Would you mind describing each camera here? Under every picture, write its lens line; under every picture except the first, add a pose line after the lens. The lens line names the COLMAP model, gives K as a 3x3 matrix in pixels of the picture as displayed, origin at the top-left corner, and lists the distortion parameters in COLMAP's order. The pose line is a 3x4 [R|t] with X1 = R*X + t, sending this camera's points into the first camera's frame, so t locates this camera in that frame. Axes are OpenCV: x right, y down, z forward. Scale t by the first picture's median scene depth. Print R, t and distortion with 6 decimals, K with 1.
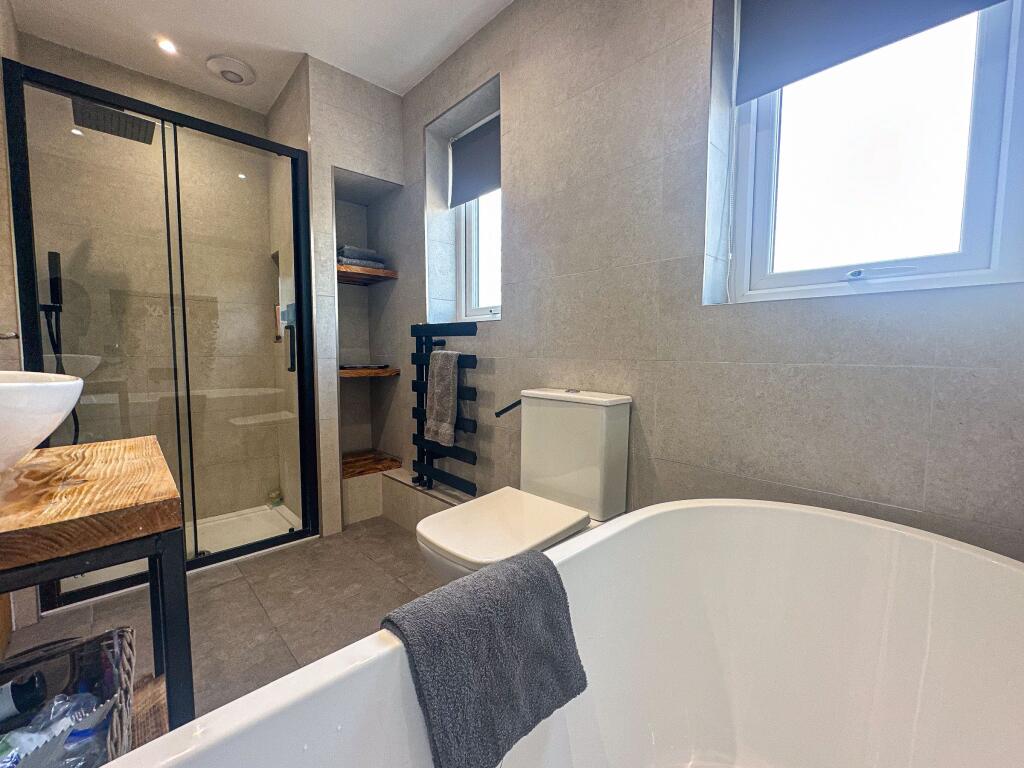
lens RADIAL K [[412.3, 0, 511.6], [0, 412.3, 381.2], [0, 0, 1]] dist [-0.004493, 0.000873]
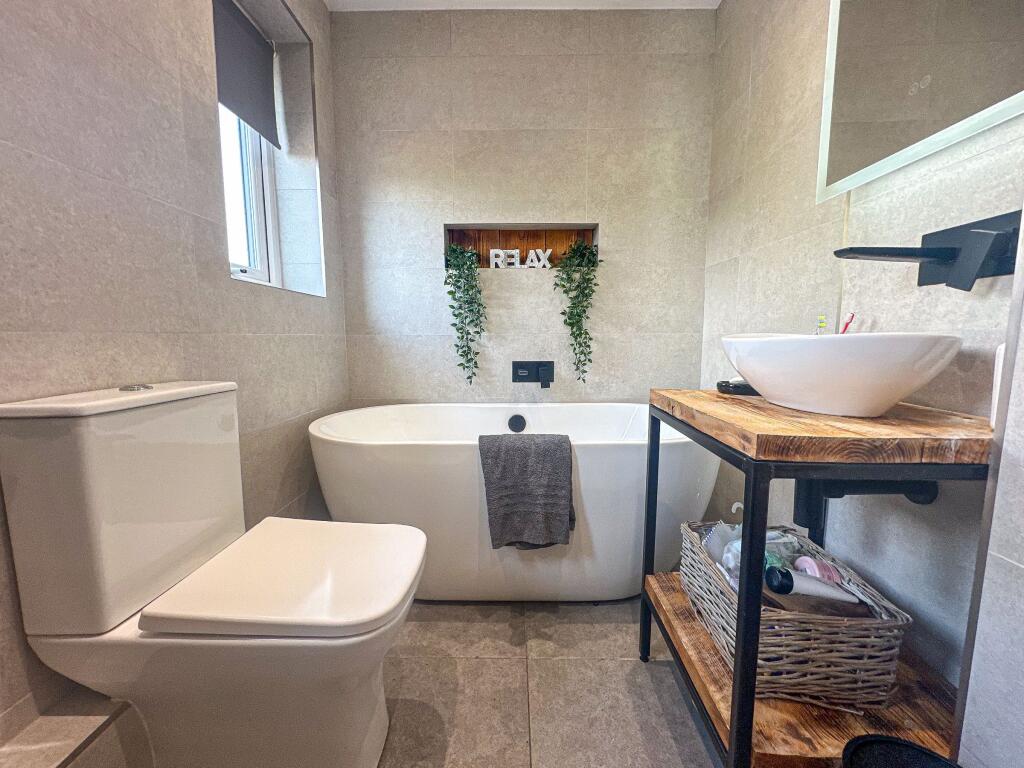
lens RADIAL K [[412.3, 0, 511.6], [0, 412.3, 383.9], [0, 0, 1]] dist [-0.004493, 0.000873]
pose [[-0.707904, -0.088599, 0.700730, -0.707349], [0.041312, 0.985209, 0.166303, -0.061614], [-0.705100, 0.146676, -0.693773, 1.155914]]
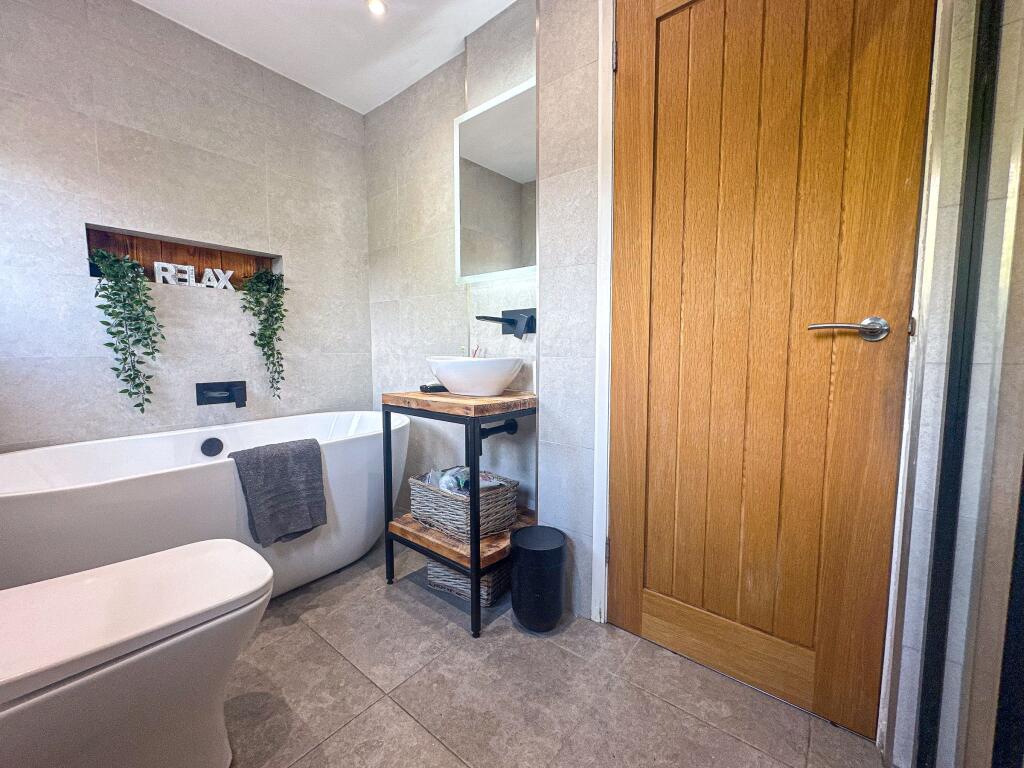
lens RADIAL K [[412.3, 0, 512.6], [0, 412.3, 385.3], [0, 0, 1]] dist [-0.004493, 0.000873]
pose [[-0.992616, 0.001646, -0.121287, -0.515008], [-0.016610, 0.988644, 0.149355, -0.134661], [0.120156, 0.150267, -0.981317, 1.779403]]
